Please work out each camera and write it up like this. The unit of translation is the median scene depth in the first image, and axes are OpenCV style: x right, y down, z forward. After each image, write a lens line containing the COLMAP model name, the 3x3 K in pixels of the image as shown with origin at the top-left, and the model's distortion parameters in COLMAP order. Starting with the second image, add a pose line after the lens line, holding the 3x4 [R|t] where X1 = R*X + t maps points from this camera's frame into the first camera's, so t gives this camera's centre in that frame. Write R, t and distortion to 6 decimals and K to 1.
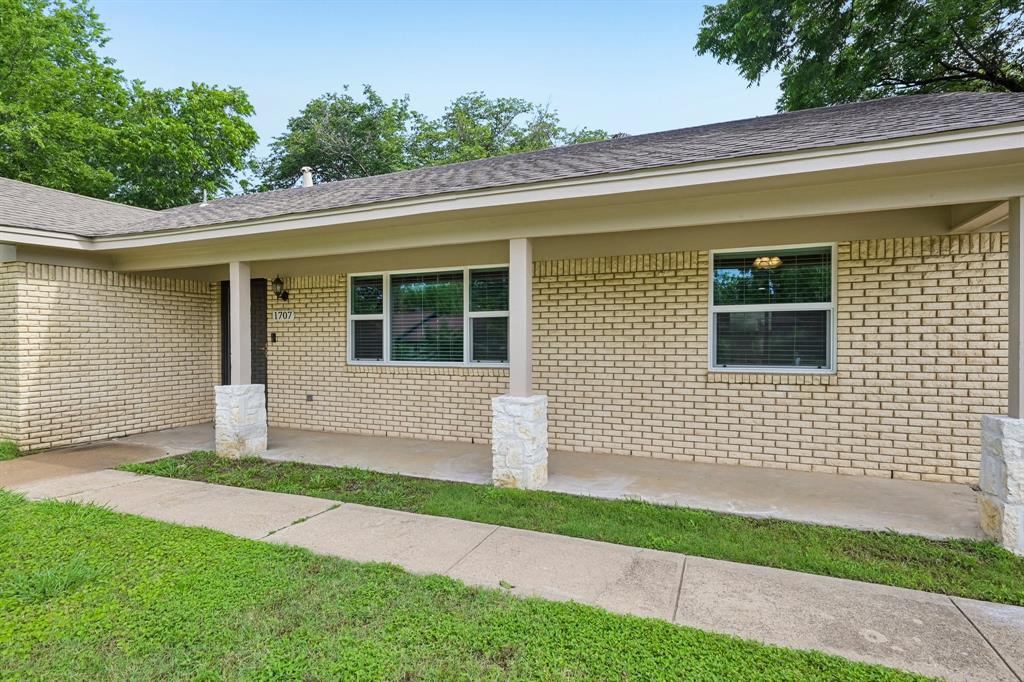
lens RADIAL K [[521.3, 0, 512.0], [0, 521.3, 341.0], [0, 0, 1]] dist [-0.000868, -0.000037]
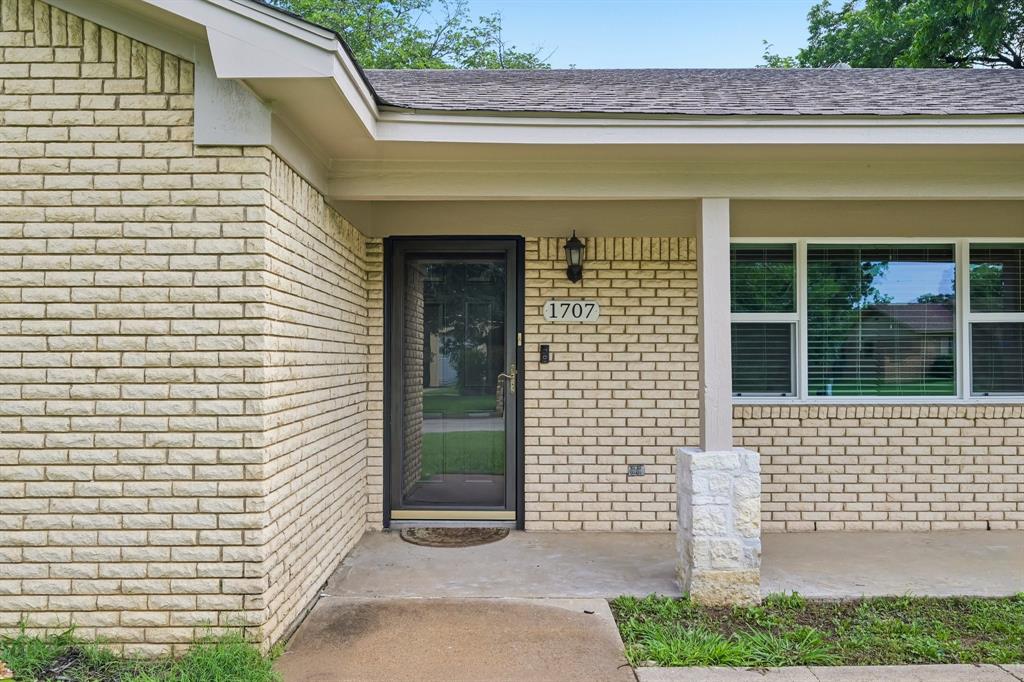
lens RADIAL K [[772.0, 0, 512.0], [0, 772.0, 341.0], [0, 0, 1]] dist [-0.002306, -0.001717]
pose [[0.921321, 0.010504, 0.388662, -0.772343], [-0.000314, 0.999655, -0.026271, 0.000656], [-0.388803, 0.024082, 0.921006, 0.319734]]
